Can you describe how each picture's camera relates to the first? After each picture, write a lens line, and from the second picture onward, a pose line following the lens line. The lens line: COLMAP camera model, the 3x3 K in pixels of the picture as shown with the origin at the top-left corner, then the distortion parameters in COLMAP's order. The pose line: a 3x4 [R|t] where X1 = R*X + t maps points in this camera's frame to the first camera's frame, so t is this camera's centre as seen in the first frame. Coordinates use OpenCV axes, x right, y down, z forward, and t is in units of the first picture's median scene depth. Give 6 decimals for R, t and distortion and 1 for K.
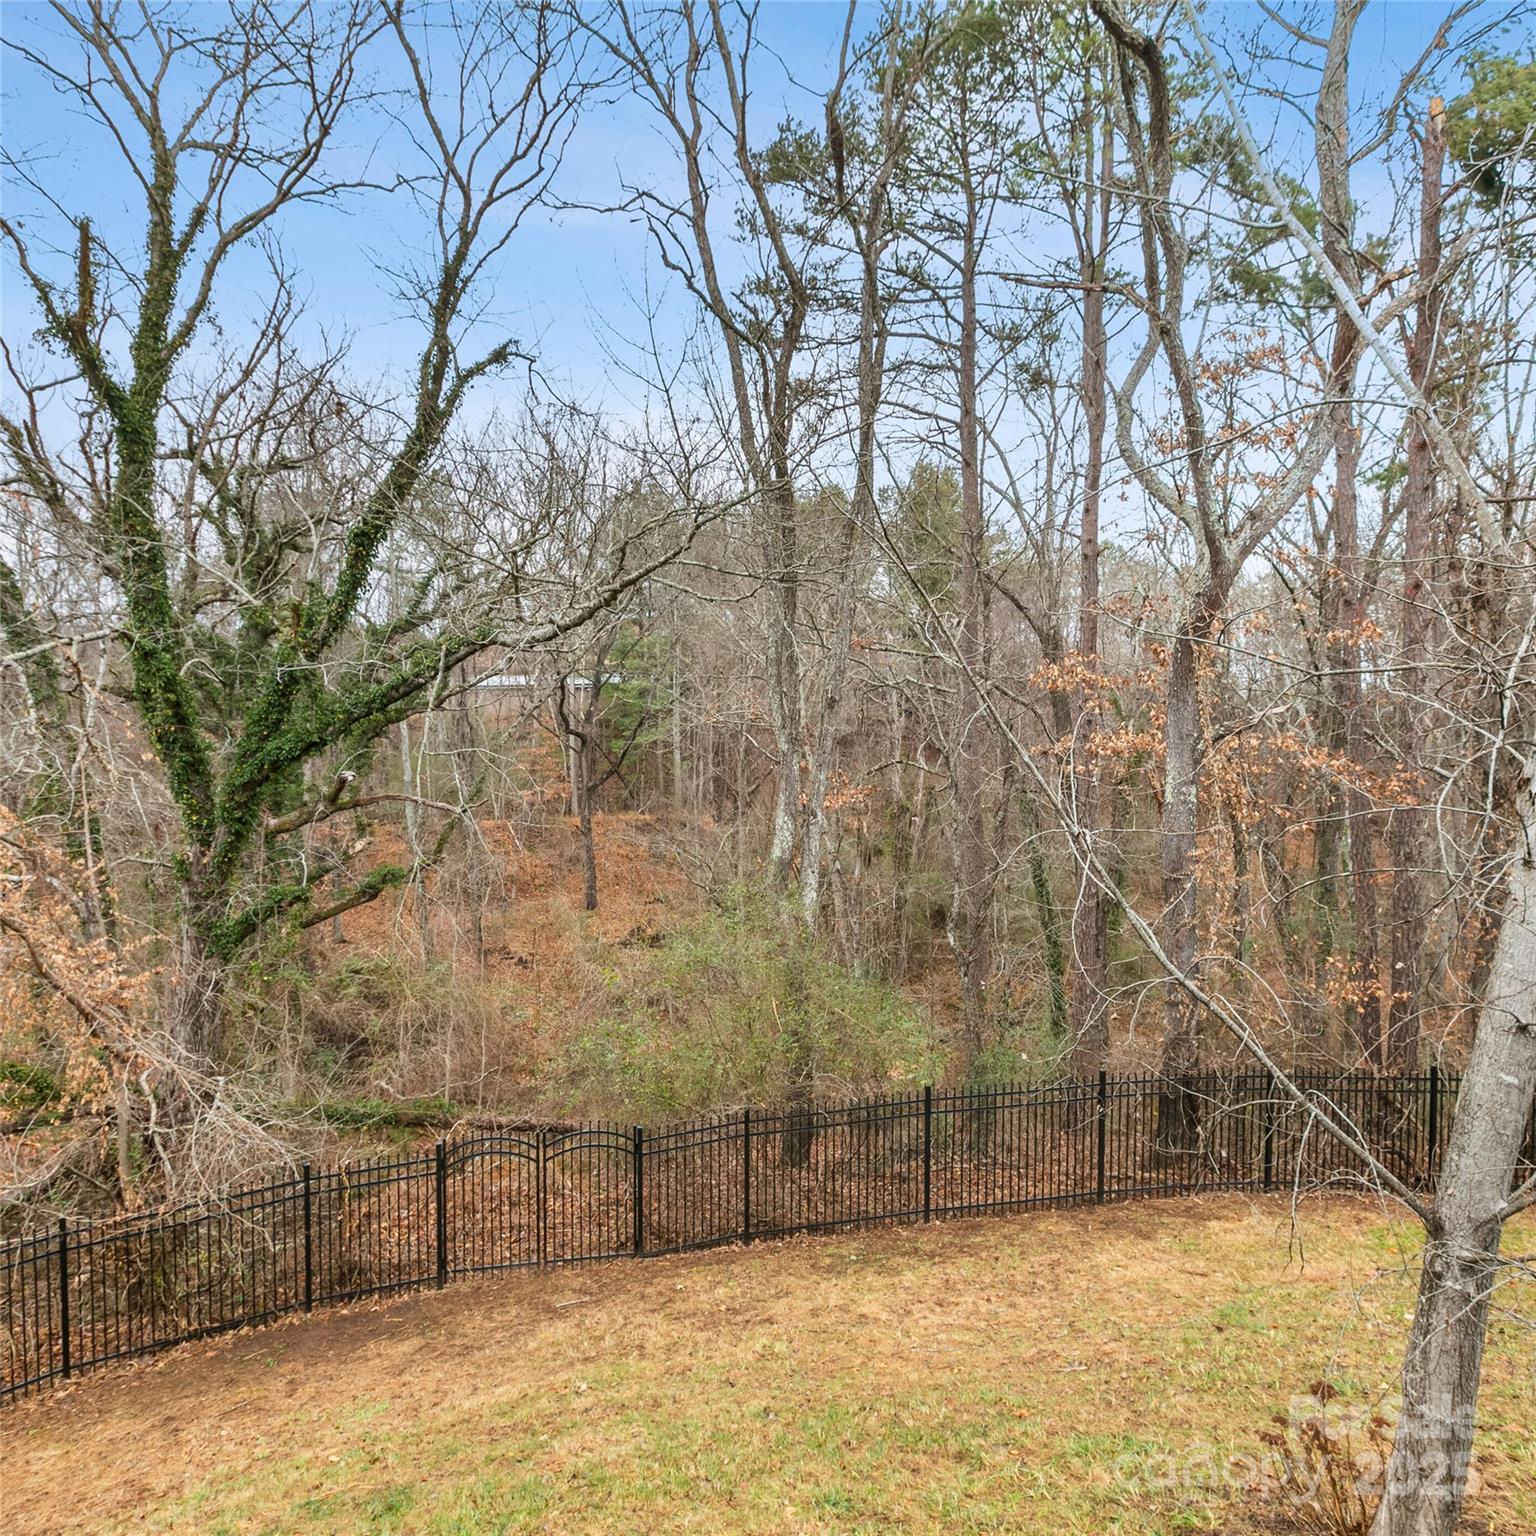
lens RADIAL K [[1064.0, 0, 769.8], [0, 1064.0, 768.3], [0, 0, 1]] dist [-0.002036, 0.011815]
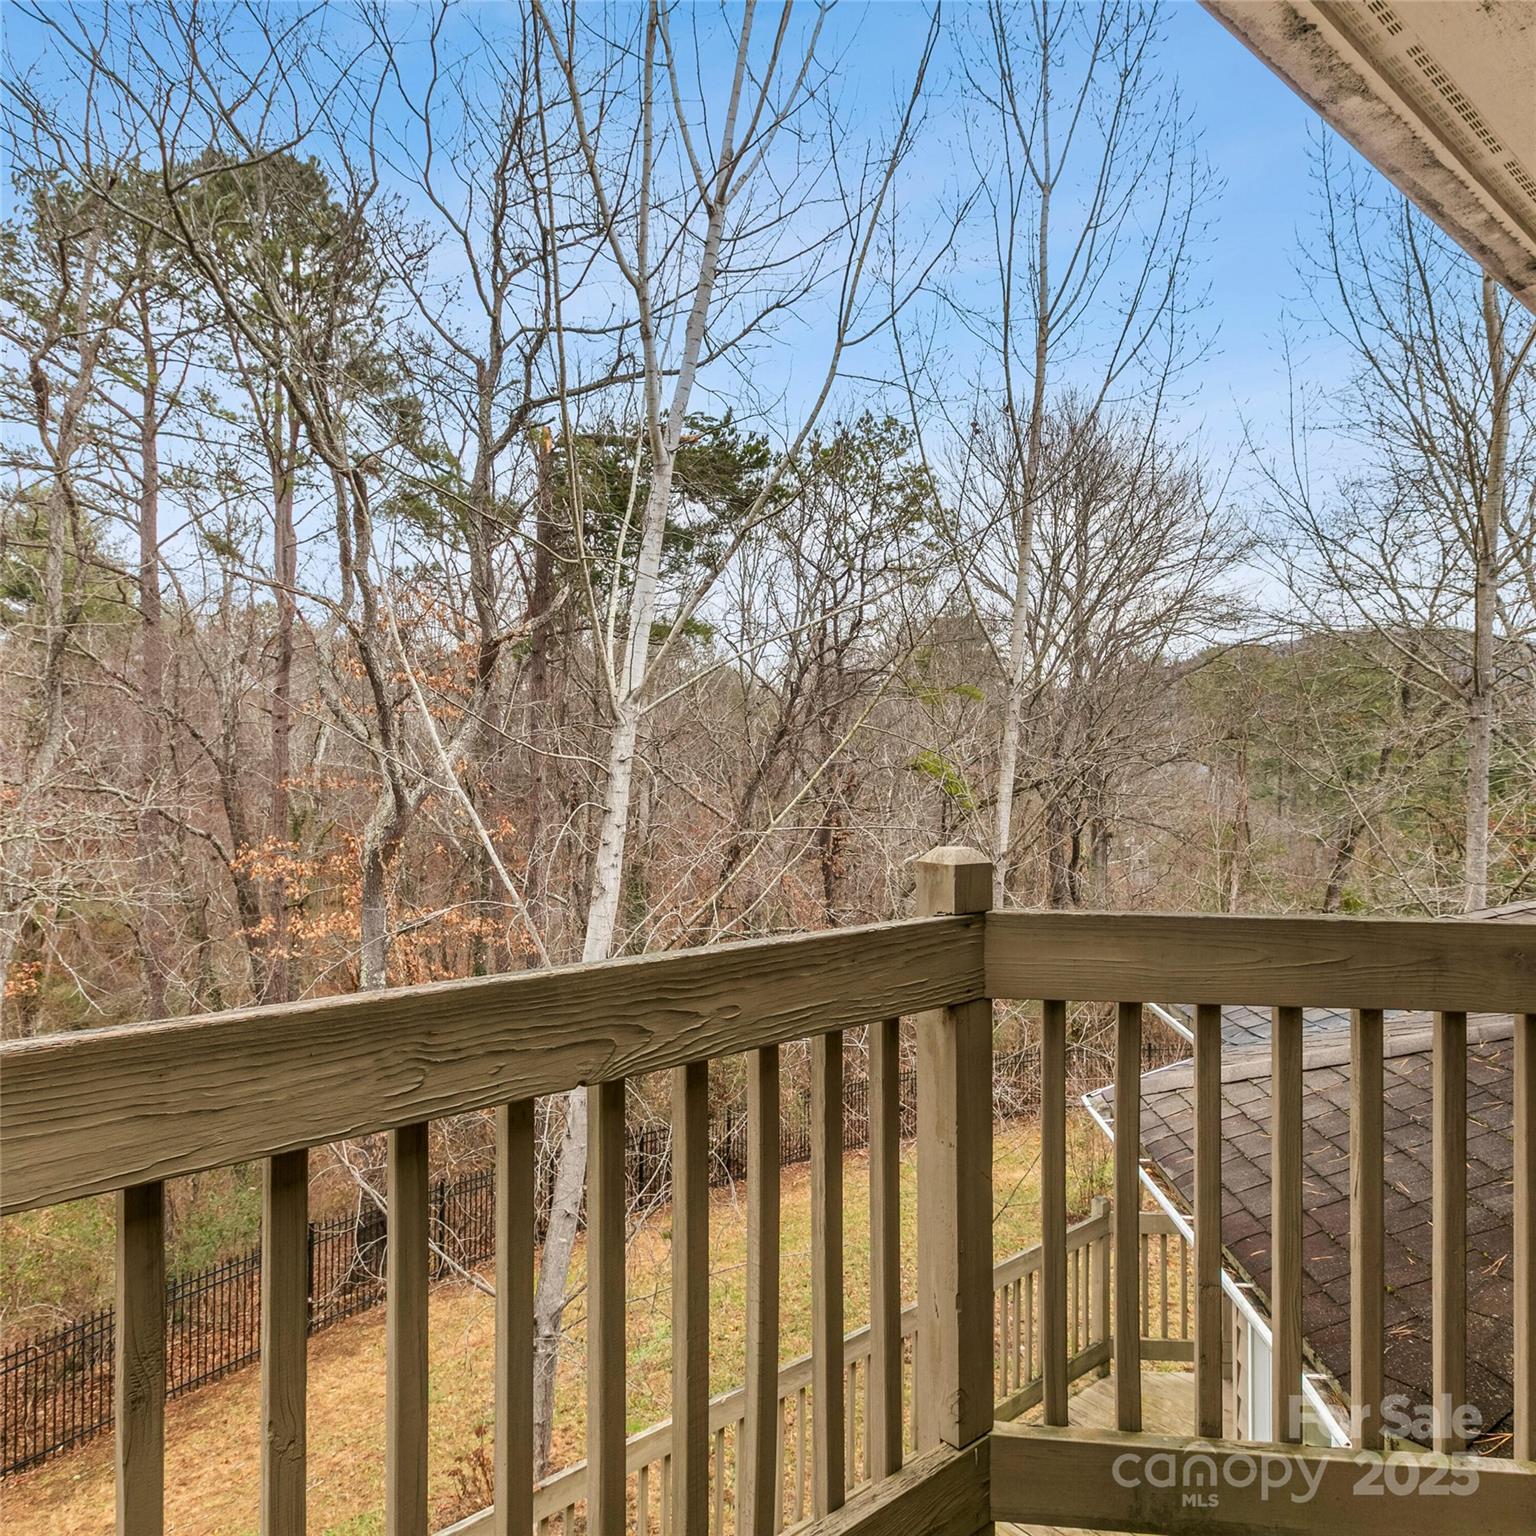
lens RADIAL K [[1064.0, 0, 770.6], [0, 1064.0, 774.1], [0, 0, 1]] dist [-0.002036, 0.011815]
pose [[0.732247, 0.009396, 0.680974, -0.124370], [0.024309, 0.998907, -0.039923, -0.152669], [-0.680605, 0.045787, 0.731218, -0.240943]]
